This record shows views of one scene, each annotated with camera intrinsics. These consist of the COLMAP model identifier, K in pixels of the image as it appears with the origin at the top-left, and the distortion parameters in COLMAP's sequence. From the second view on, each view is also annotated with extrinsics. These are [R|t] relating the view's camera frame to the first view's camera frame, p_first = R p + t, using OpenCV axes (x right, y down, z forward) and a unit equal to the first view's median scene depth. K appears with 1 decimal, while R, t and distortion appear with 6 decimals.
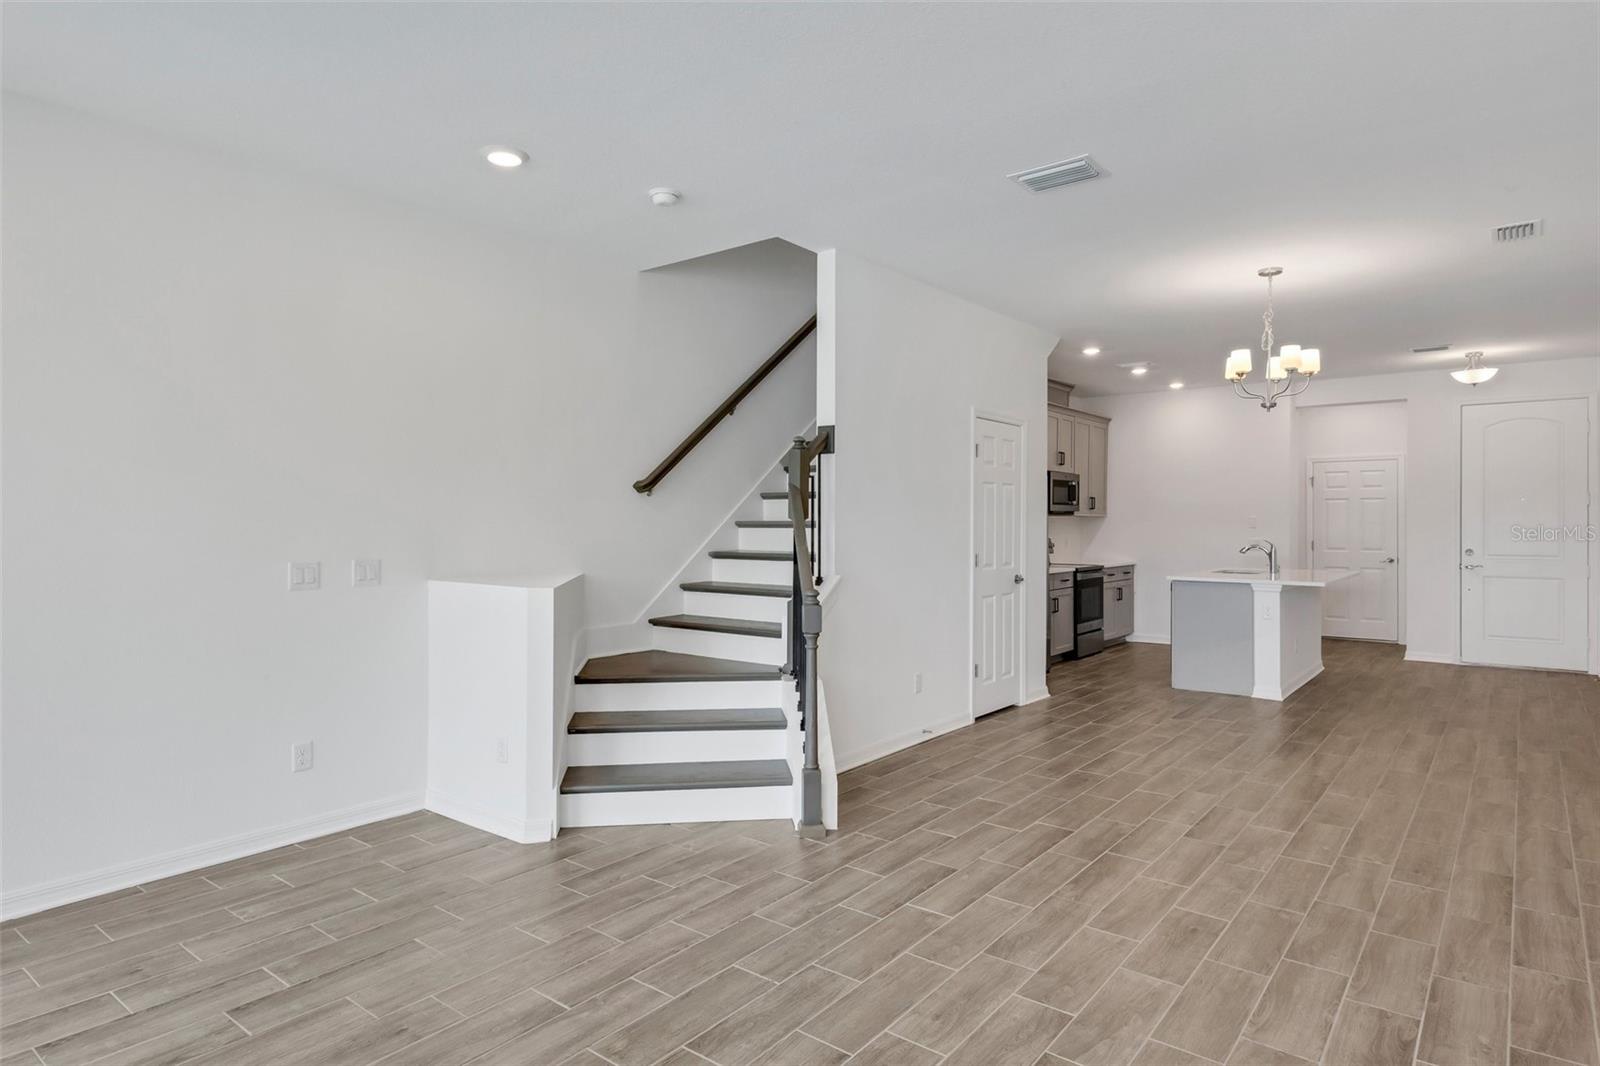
lens RADIAL K [[920.6, 0, 802.8], [0, 920.6, 527.0], [0, 0, 1]] dist [0.032037, -0.011151]
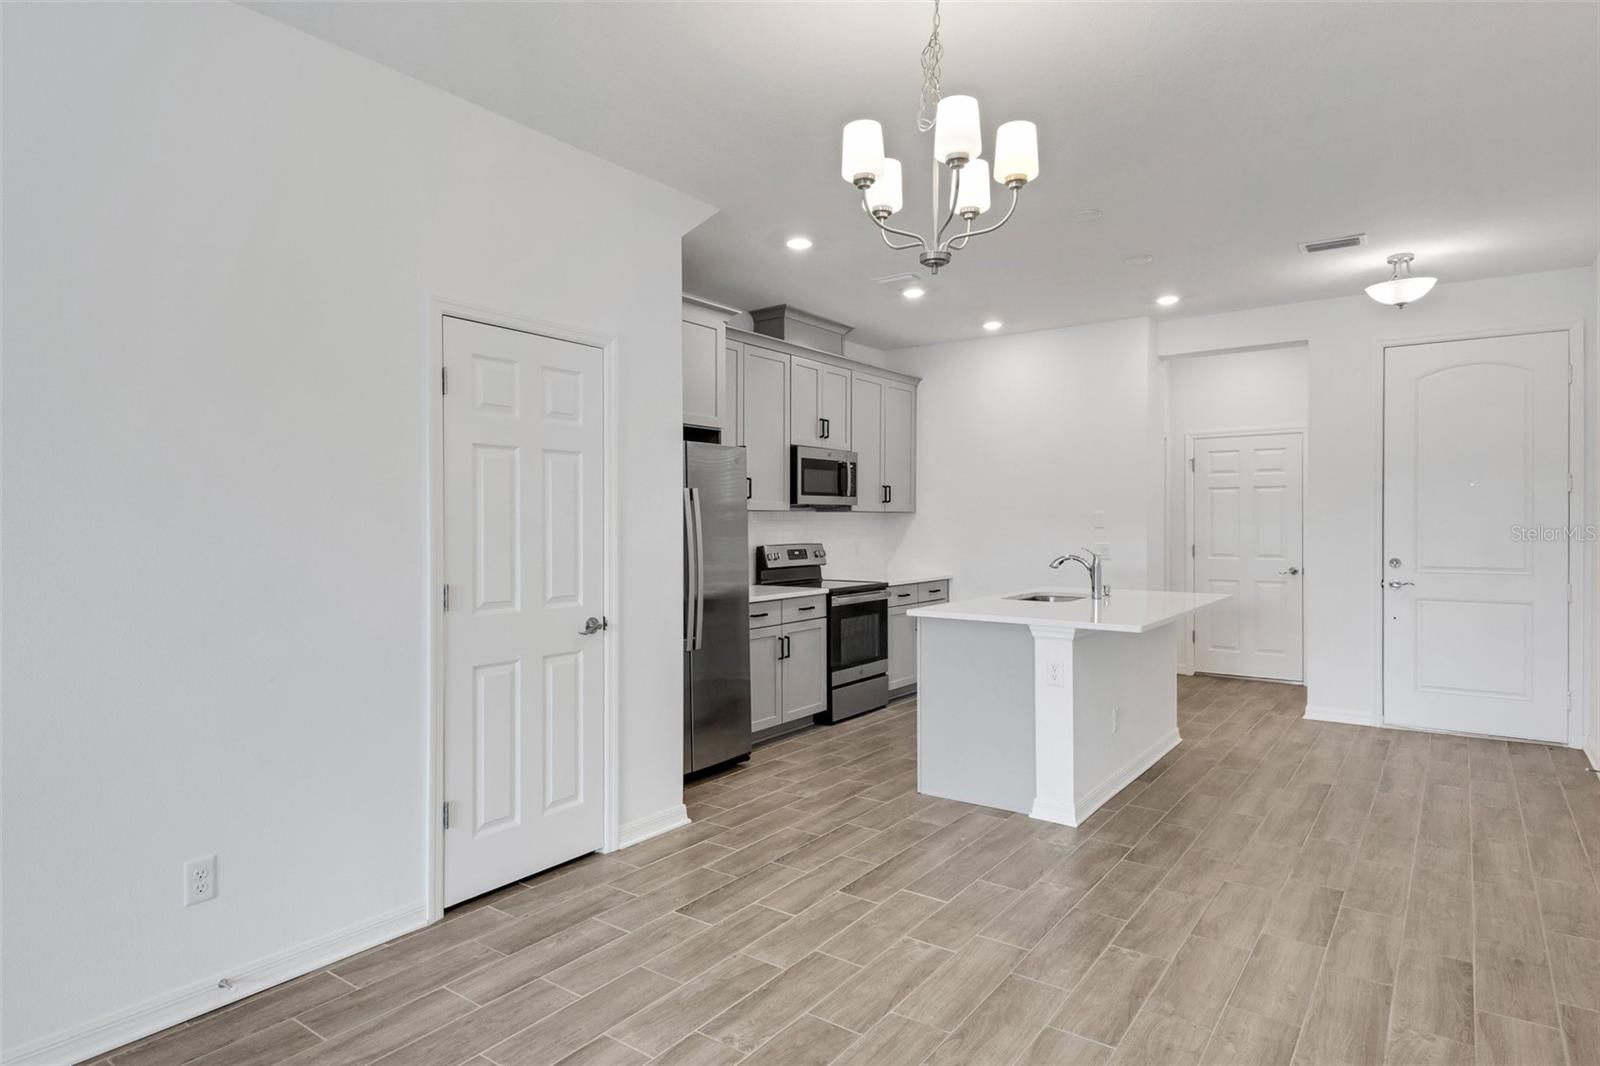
lens RADIAL K [[920.6, 0, 795.4], [0, 920.6, 530.9], [0, 0, 1]] dist [0.032037, -0.011151]
pose [[0.999324, -0.004112, 0.036536, 0.279822], [0.003890, 0.999974, 0.006140, -0.002373], [-0.036560, -0.005994, 0.999313, 0.373887]]
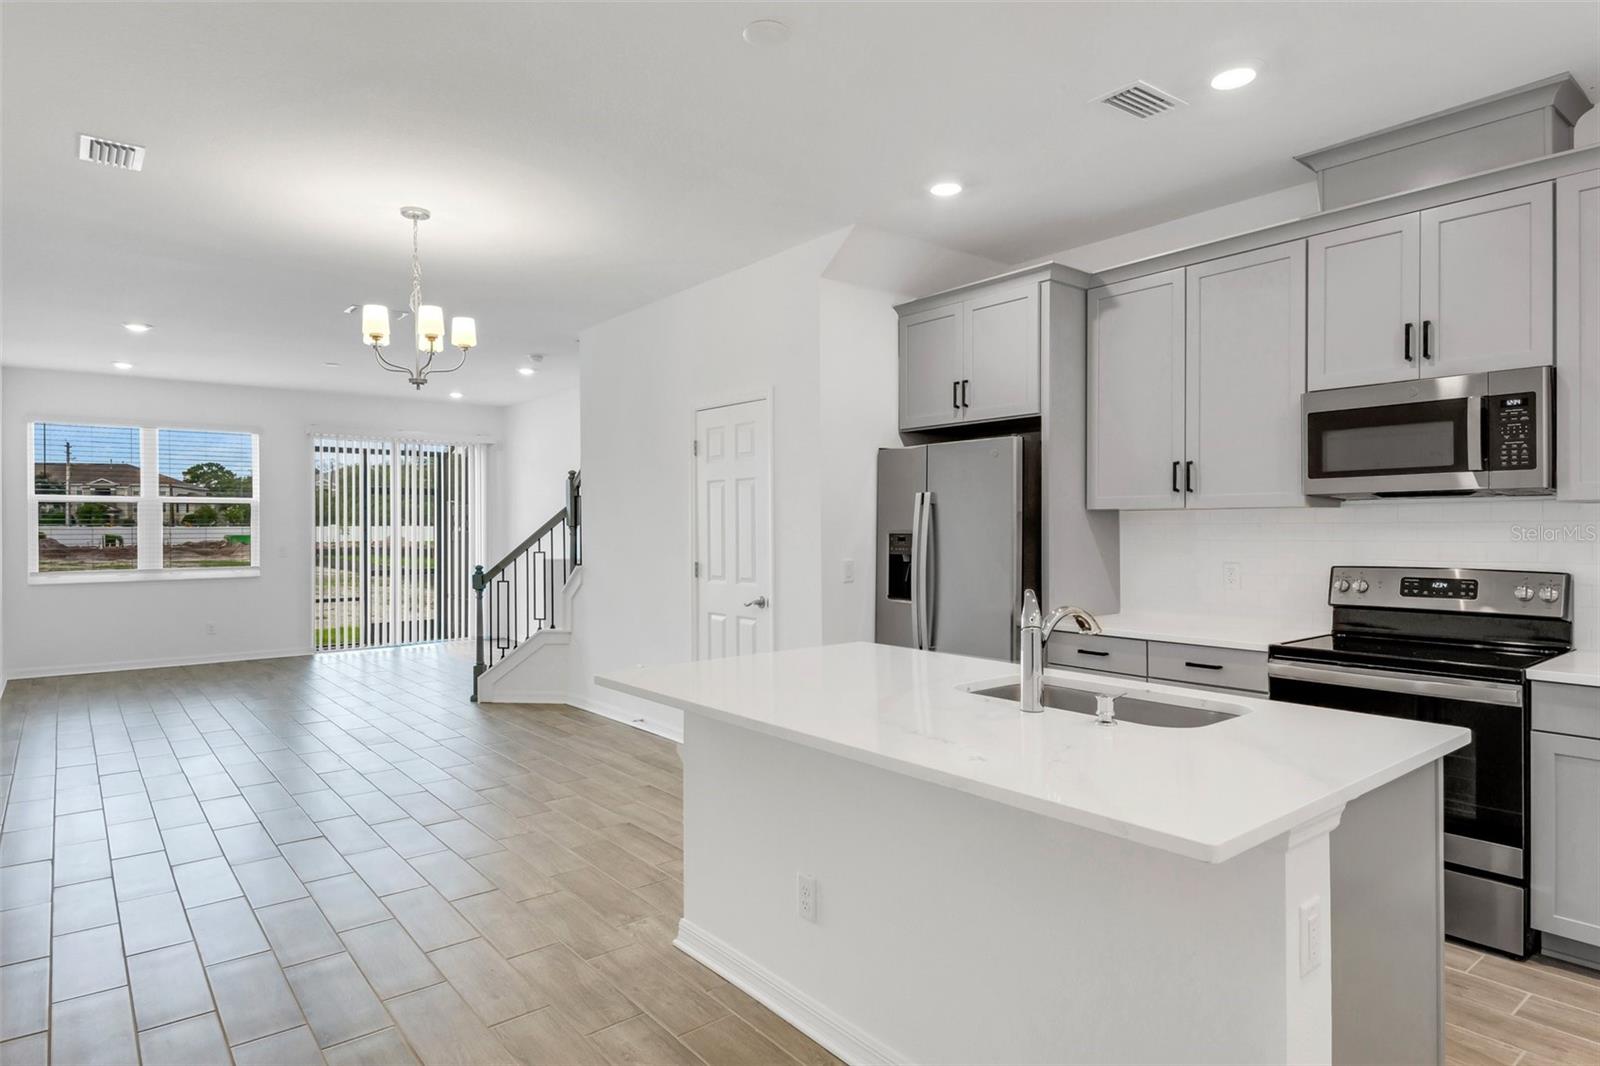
lens RADIAL K [[920.6, 0, 800.8], [0, 920.6, 528.6], [0, 0, 1]] dist [0.032037, -0.011151]
pose [[-0.241983, -0.000447, -0.970280, 0.802776], [-0.002650, 0.999996, 0.000200, -0.003242], [0.970277, 0.002620, -0.241983, 1.017017]]
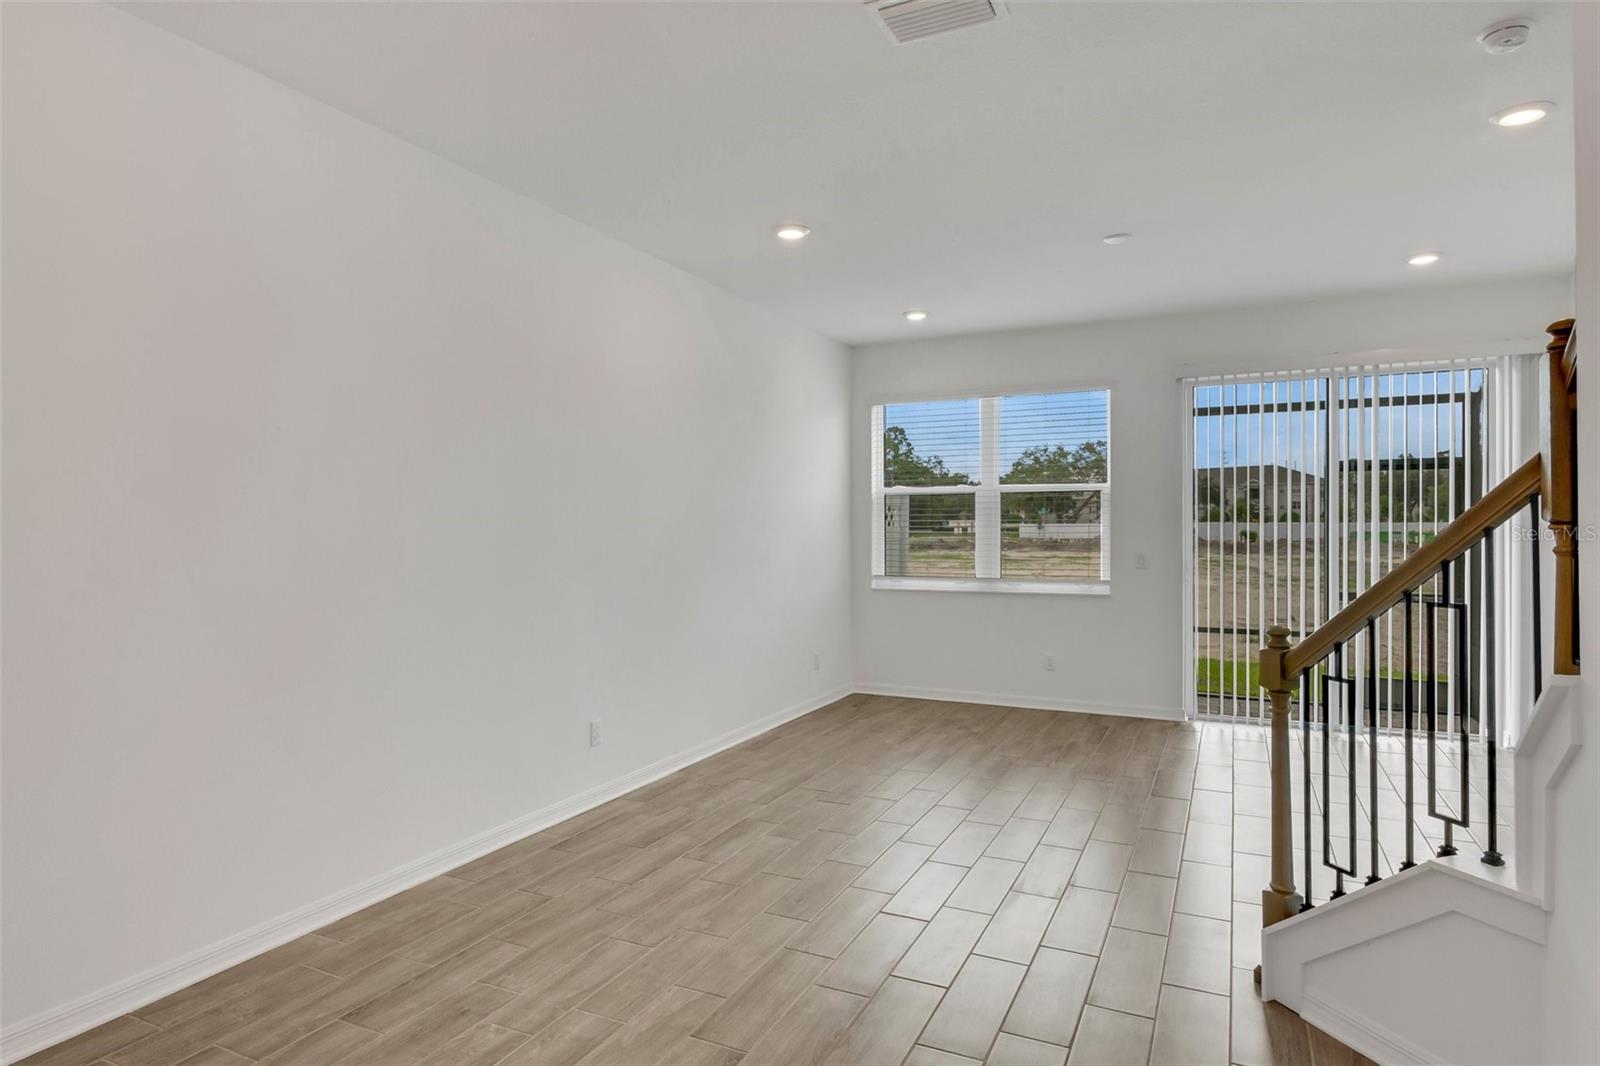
lens RADIAL K [[920.6, 0, 798.4], [0, 920.6, 526.0], [0, 0, 1]] dist [0.032037, -0.011151]
pose [[-0.977455, 0.000833, -0.211144, 0.250353], [-0.000233, 0.999987, 0.005025, -0.005046], [0.211146, 0.004961, -0.977442, 0.791639]]
